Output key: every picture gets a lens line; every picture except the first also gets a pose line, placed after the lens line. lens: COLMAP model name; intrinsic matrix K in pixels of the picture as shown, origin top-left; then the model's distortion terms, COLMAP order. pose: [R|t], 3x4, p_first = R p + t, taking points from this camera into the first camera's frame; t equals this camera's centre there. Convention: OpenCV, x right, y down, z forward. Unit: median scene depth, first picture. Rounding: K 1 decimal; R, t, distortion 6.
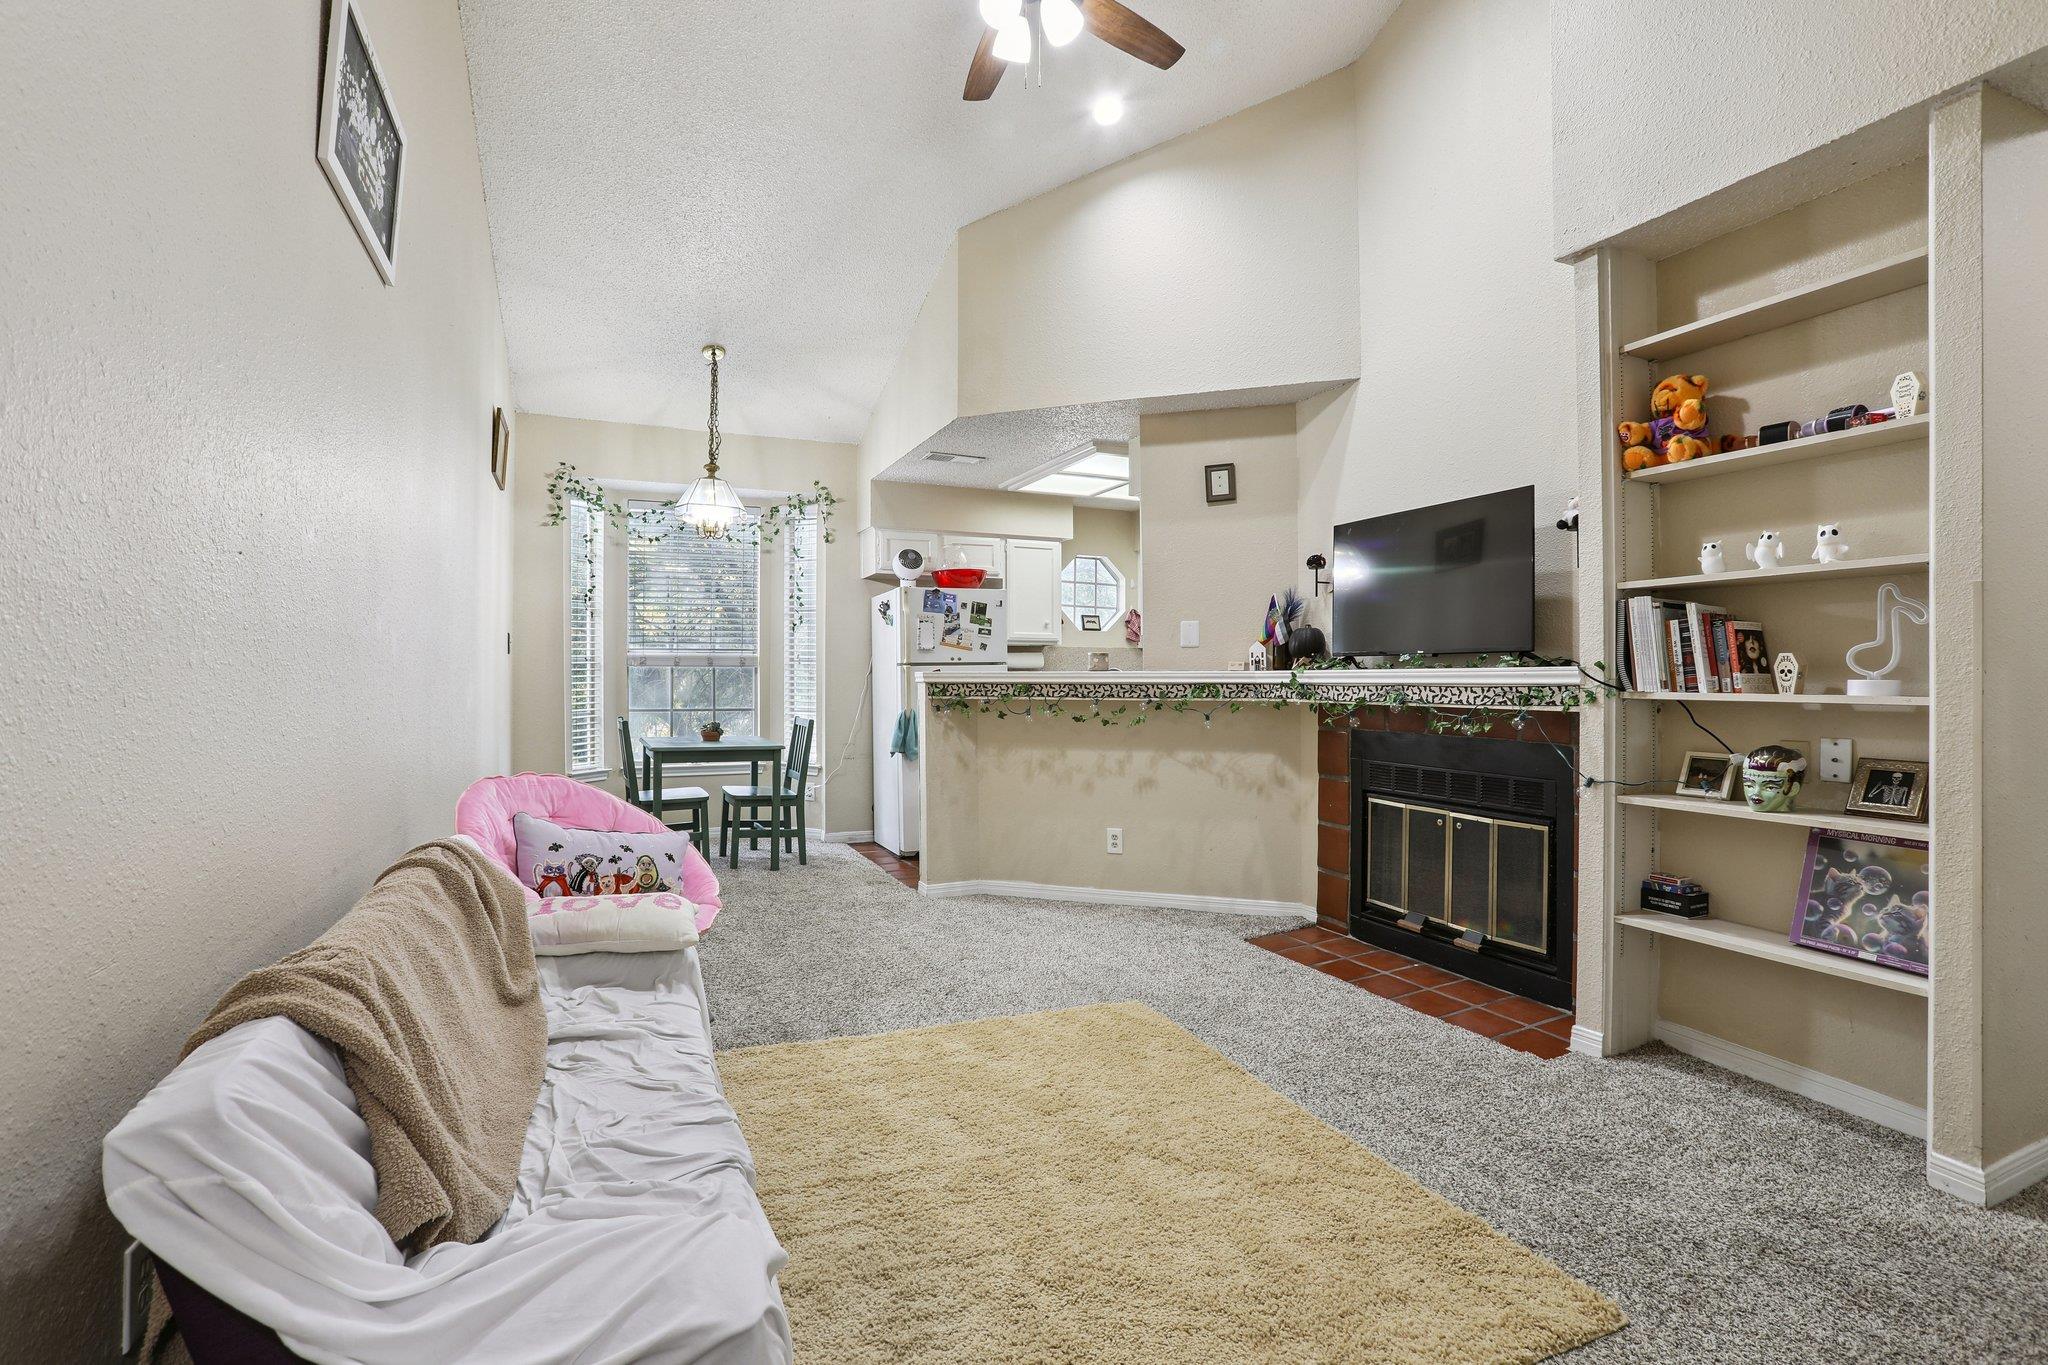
lens RADIAL K [[942.6, 0, 1011.8], [0, 942.6, 680.2], [0, 0, 1]] dist [-0.085364, 0.040807]
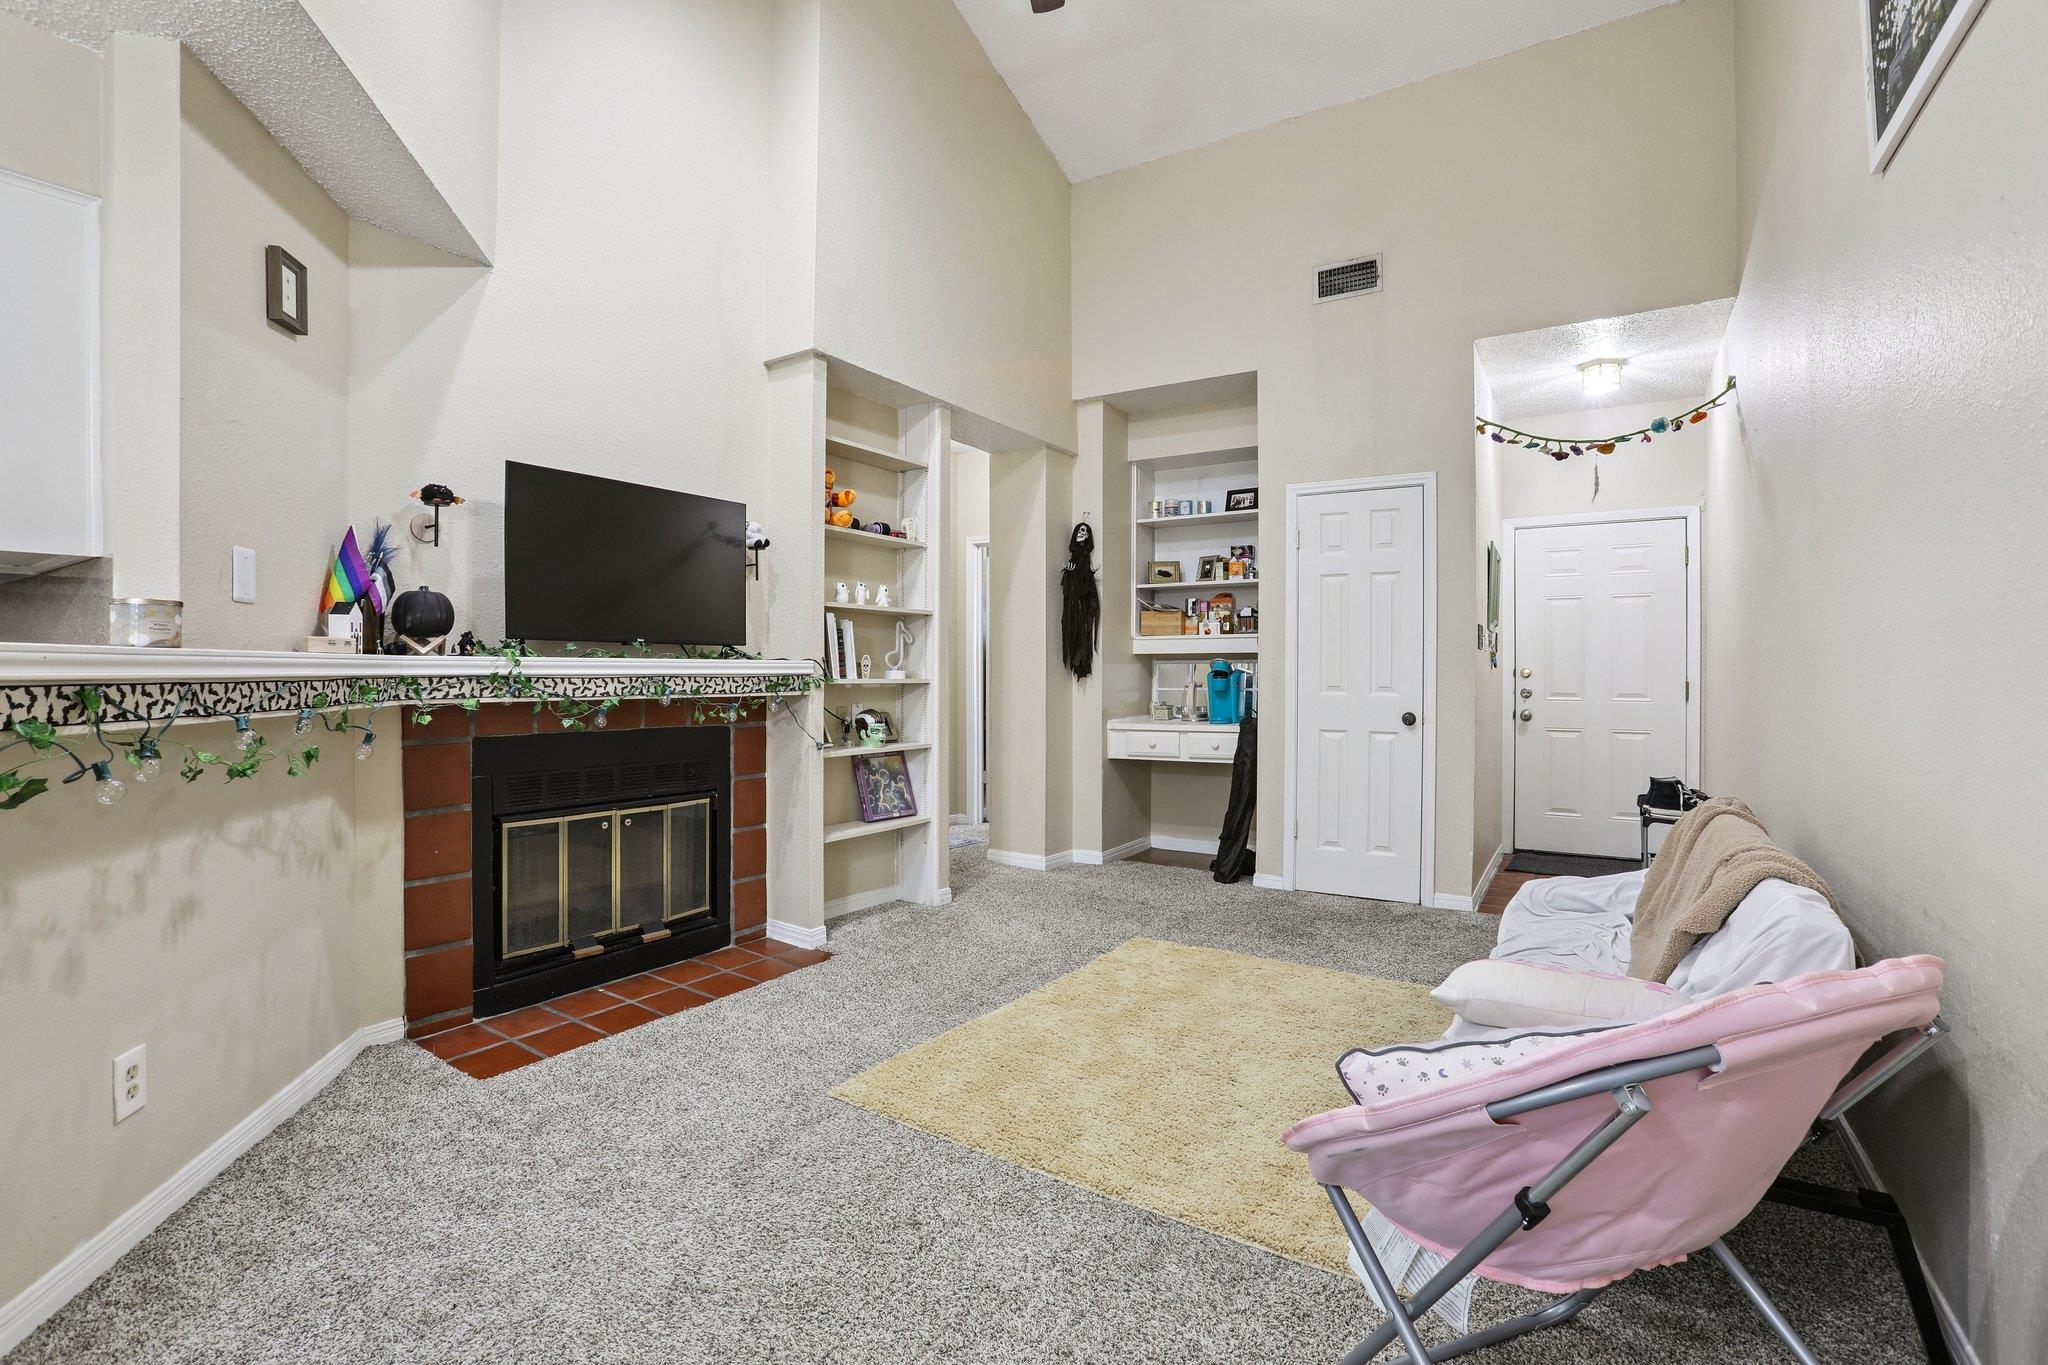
lens RADIAL K [[942.6, 0, 1011.8], [0, 942.6, 680.2], [0, 0, 1]] dist [-0.085364, 0.040807]
pose [[-0.555906, -0.010911, 0.831174, -0.390057], [-0.003624, 0.999936, 0.010703, -0.001348], [-0.831237, 0.002937, -0.555910, 0.874492]]
